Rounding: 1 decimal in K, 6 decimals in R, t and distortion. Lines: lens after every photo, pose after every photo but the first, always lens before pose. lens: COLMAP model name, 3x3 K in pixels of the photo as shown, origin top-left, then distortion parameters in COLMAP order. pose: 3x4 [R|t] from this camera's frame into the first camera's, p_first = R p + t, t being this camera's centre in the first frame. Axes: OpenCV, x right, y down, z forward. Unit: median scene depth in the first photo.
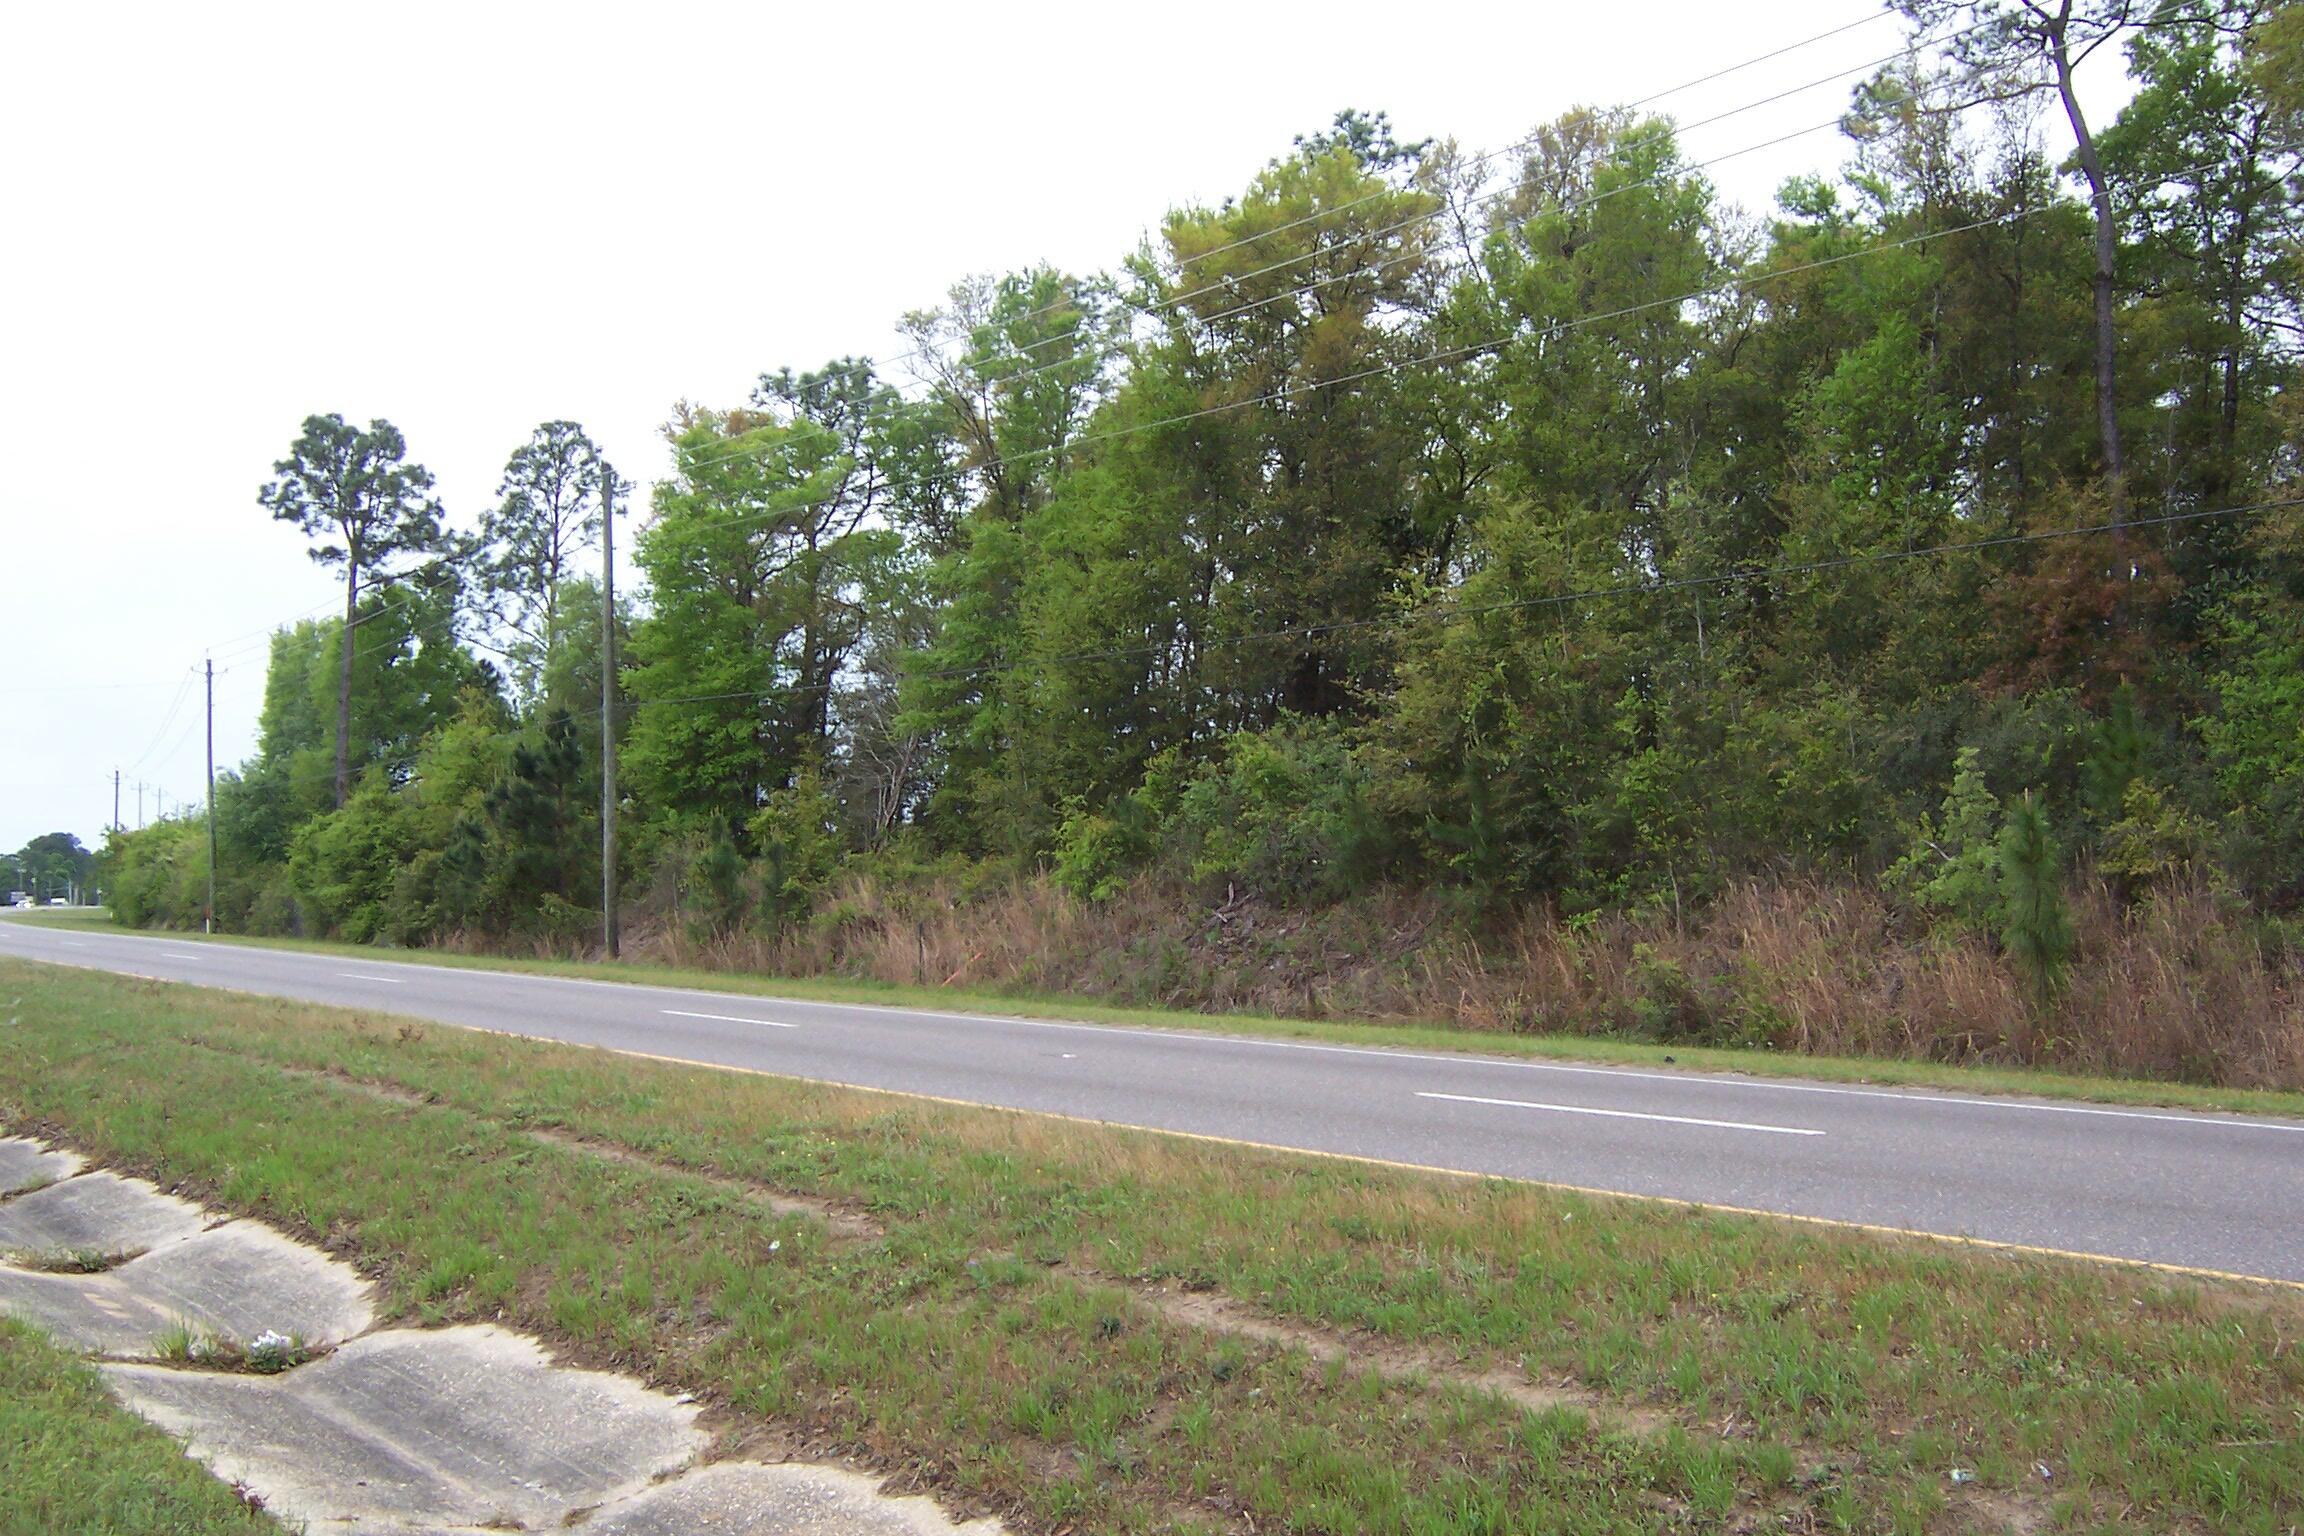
lens RADIAL K [[2279.4, 0, 1168.2], [0, 2279.4, 781.2], [0, 0, 1]] dist [-0.154199, 0.257500]
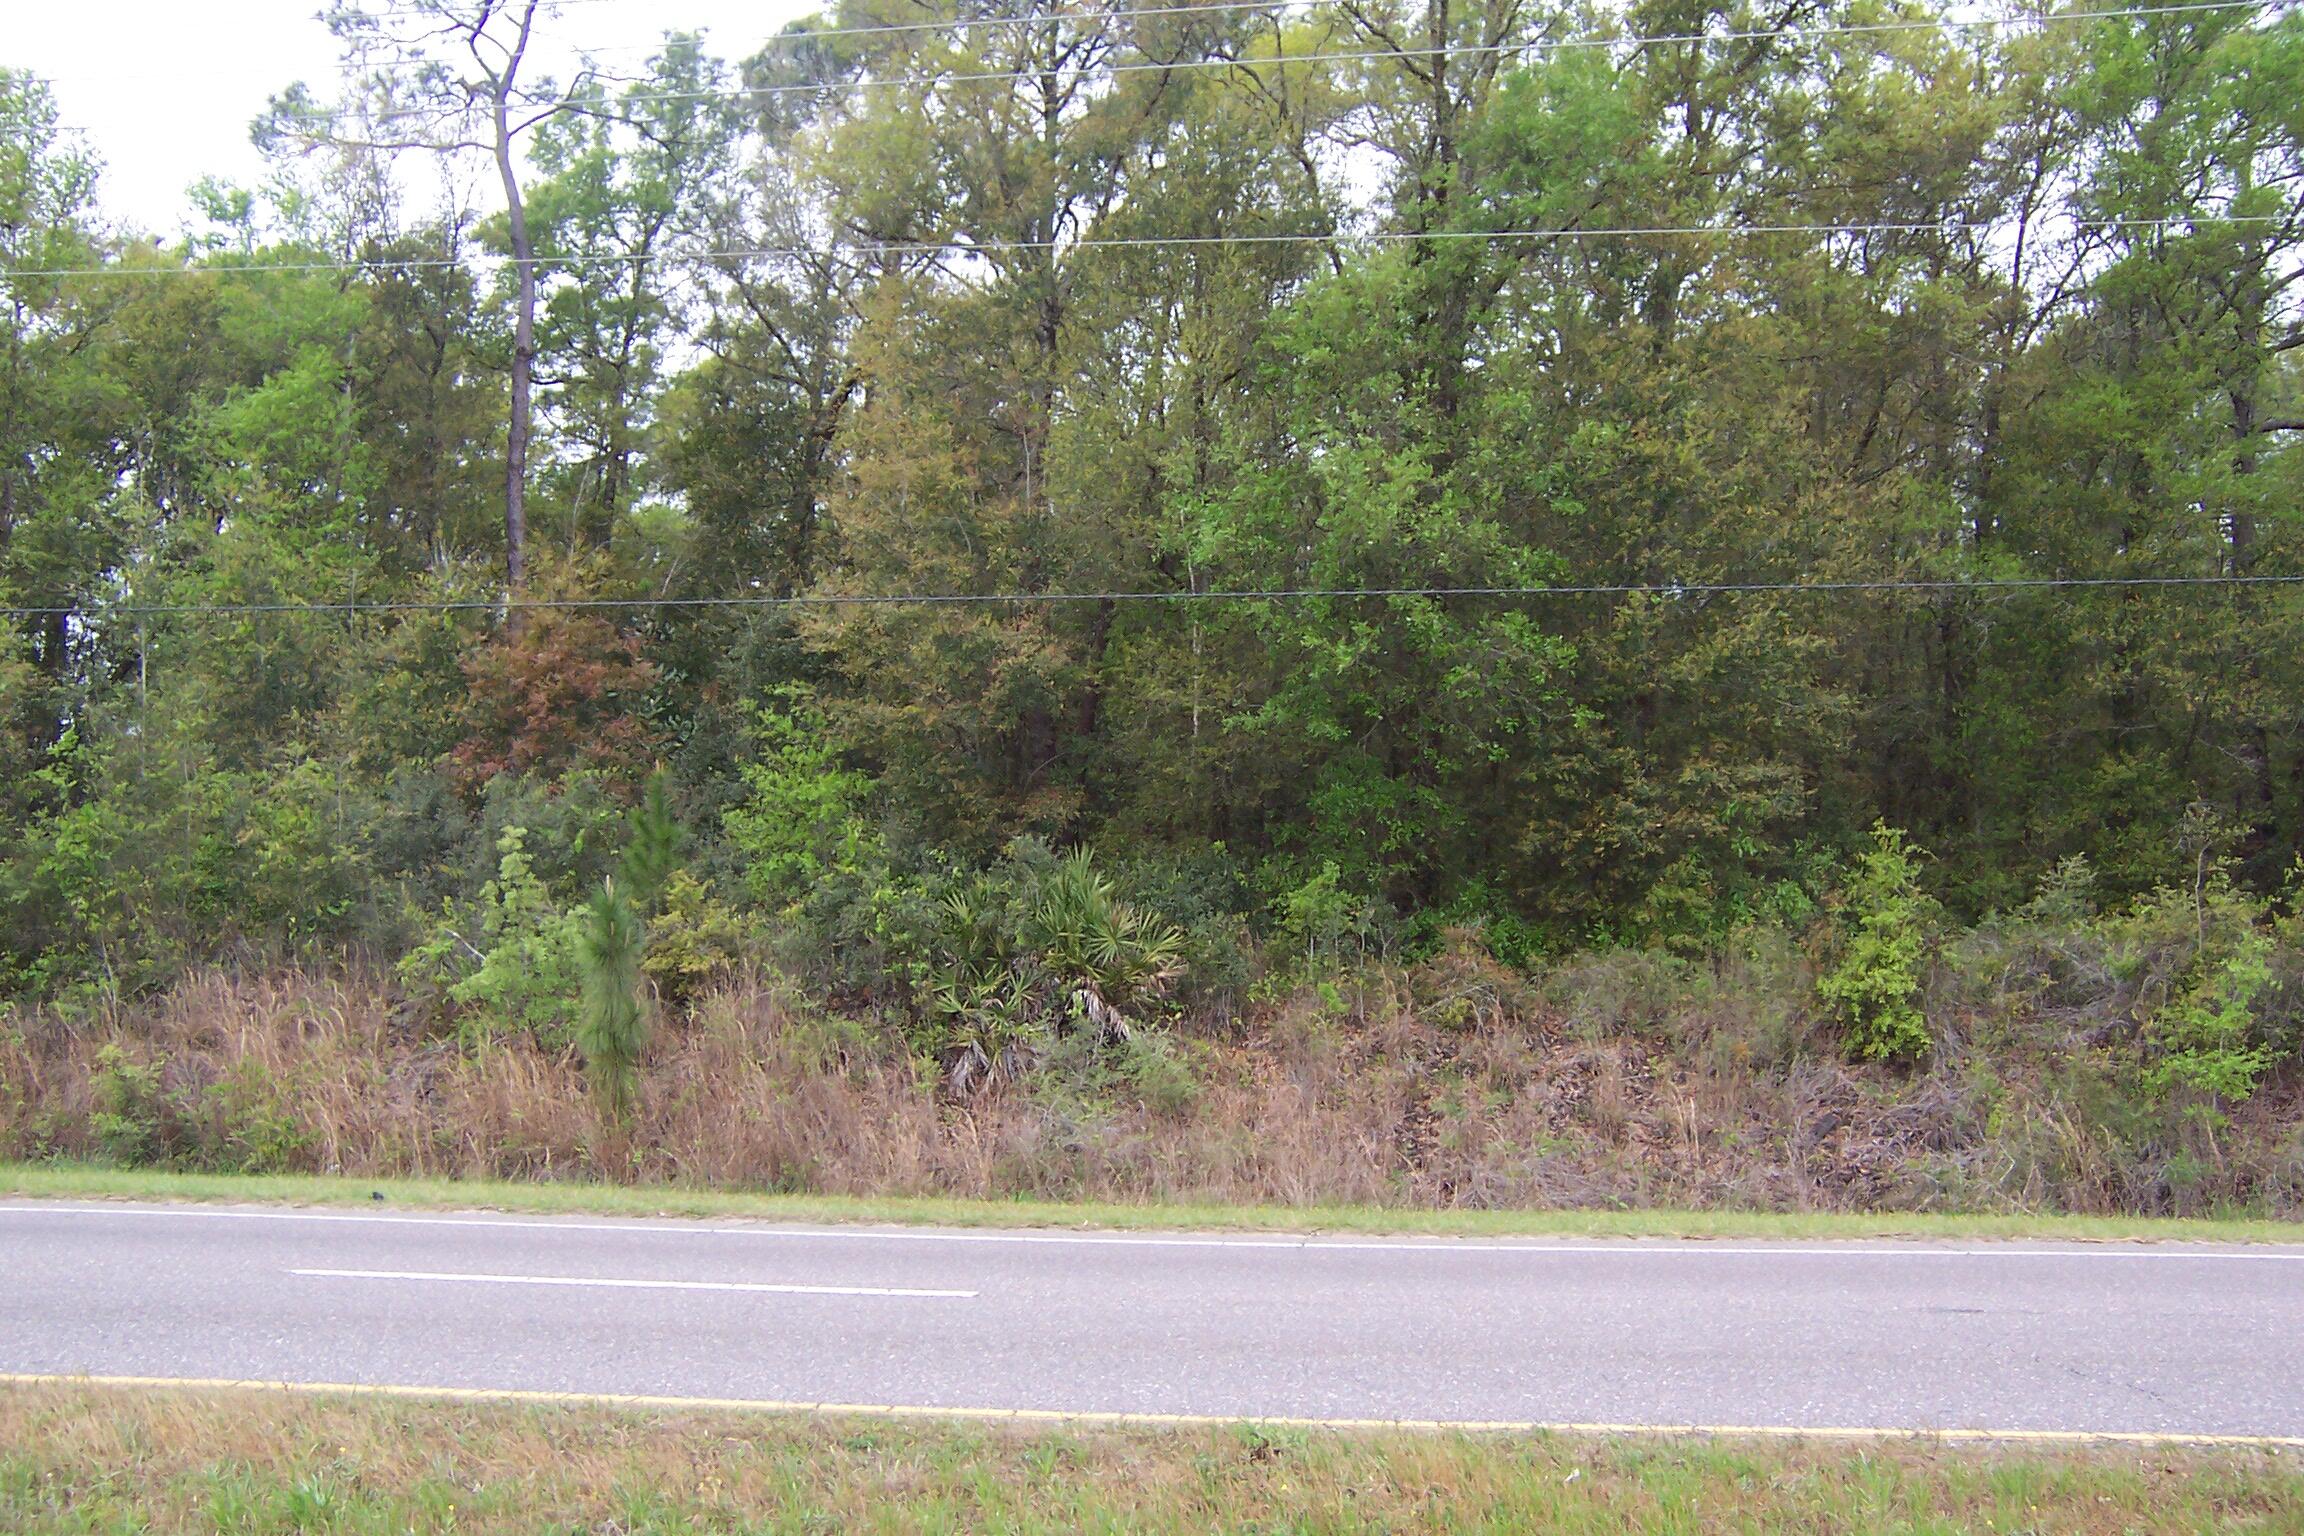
lens RADIAL K [[2279.4, 0, 1168.2], [0, 2279.4, 781.2], [0, 0, 1]] dist [-0.154199, 0.257500]
pose [[0.687563, 0.073392, 0.722406, -0.113918], [-0.043084, 0.997250, -0.060309, 0.009448], [-0.724845, 0.010342, 0.688834, 0.177836]]
